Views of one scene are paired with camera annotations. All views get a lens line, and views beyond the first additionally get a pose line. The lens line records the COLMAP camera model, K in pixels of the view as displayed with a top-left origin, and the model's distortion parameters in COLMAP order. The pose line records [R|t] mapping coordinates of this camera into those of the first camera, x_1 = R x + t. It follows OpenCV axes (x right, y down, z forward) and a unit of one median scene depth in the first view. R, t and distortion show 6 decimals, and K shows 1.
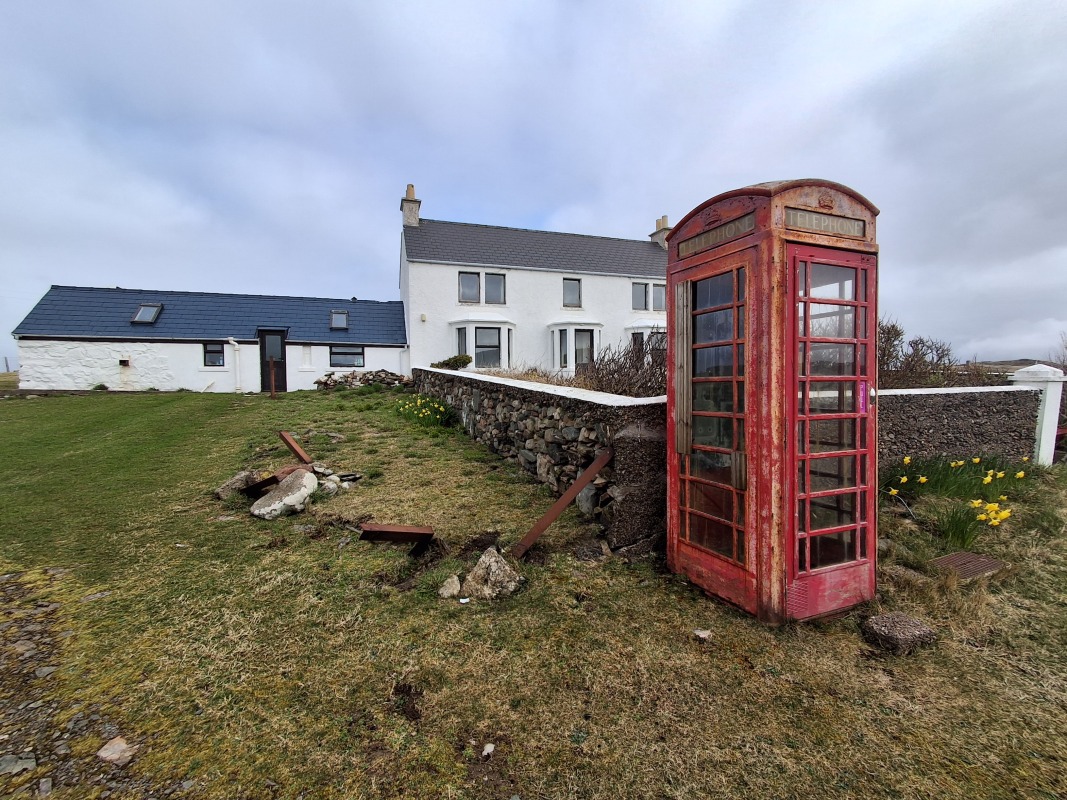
lens RADIAL K [[482.7, 0, 539.7], [0, 482.7, 401.2], [0, 0, 1]] dist [-0.007781, 0.010937]
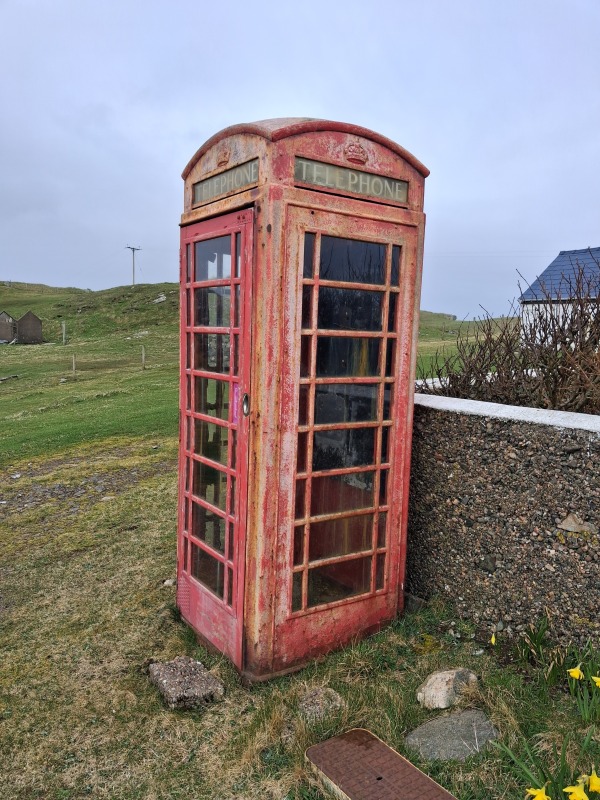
lens RADIAL K [[615.2, 0, 294.6], [0, 615.2, 402.8], [0, 0, 1]] dist [0.006079, -0.003973]
pose [[0.210411, 0.124783, -0.969617, 1.490952], [-0.068580, 0.991261, 0.112687, -0.112721], [0.975205, 0.042785, 0.217130, 0.806525]]
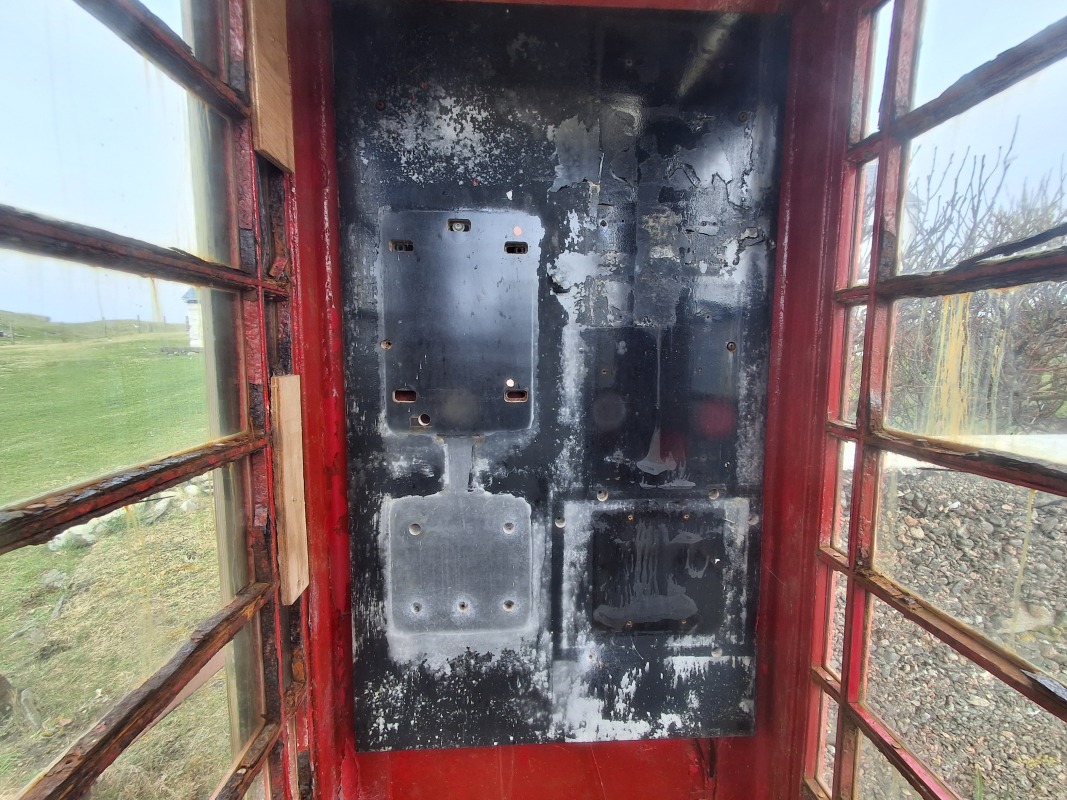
lens RADIAL K [[482.7, 0, 539.7], [0, 482.7, 401.2], [0, 0, 1]] dist [-0.007781, 0.010937]
pose [[0.948676, 0.053104, -0.311759, 0.504956], [-0.028077, 0.996051, 0.084227, -0.082243], [0.315000, -0.071151, 0.946421, 0.874959]]
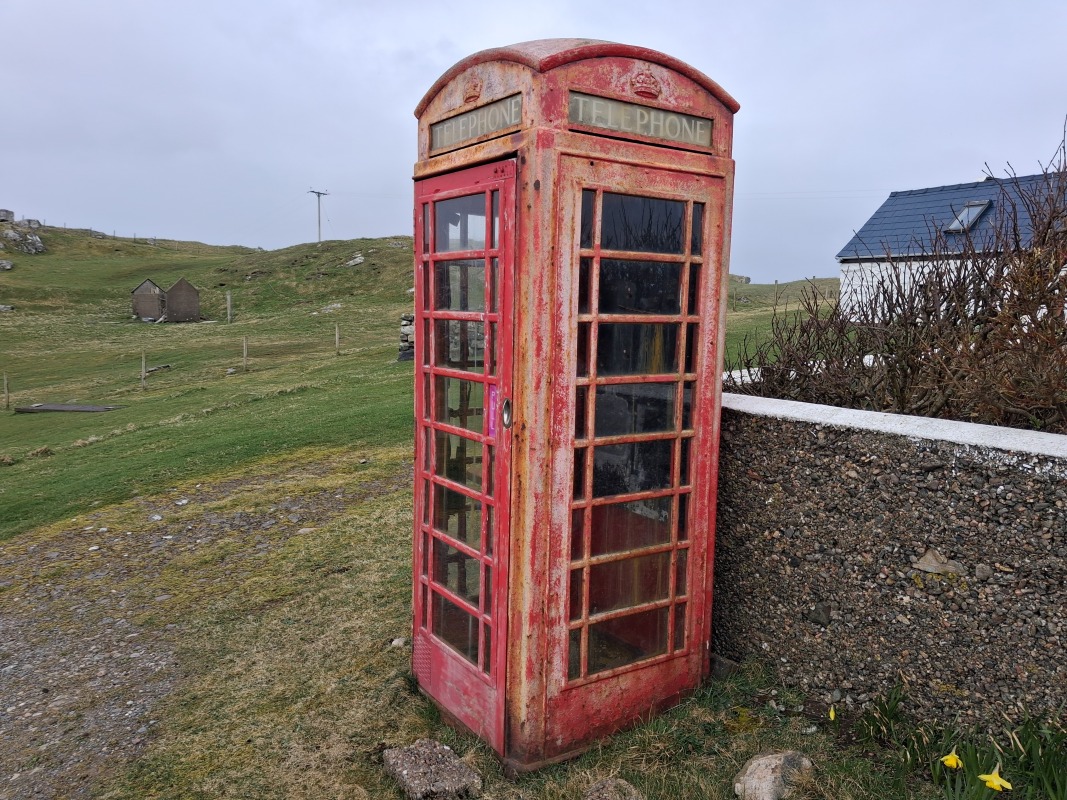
lens RADIAL K [[820.5, 0, 533.5], [0, 820.5, 400.0], [0, 0, 1]] dist [0.006079, -0.003973]
pose [[0.210029, 0.127440, -0.969354, 1.504595], [-0.056436, 0.991396, 0.118110, -0.128898], [0.976065, 0.029900, 0.215414, 0.763065]]
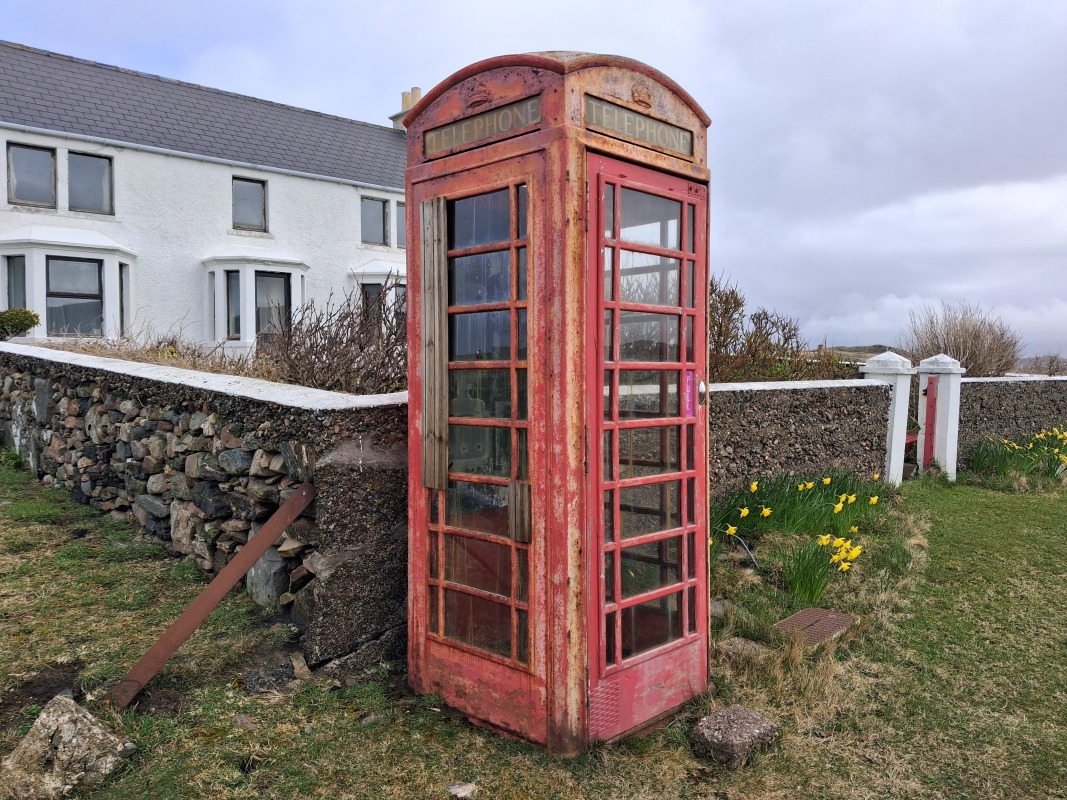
lens RADIAL K [[824.2, 0, 542.0], [0, 824.2, 402.1], [0, 0, 1]] dist [0.048276, -0.085931]
pose [[0.921085, -0.003234, 0.389349, 0.026480], [0.003150, 0.999995, 0.000854, 0.001157], [-0.389350, 0.000440, 0.921090, 0.015054]]
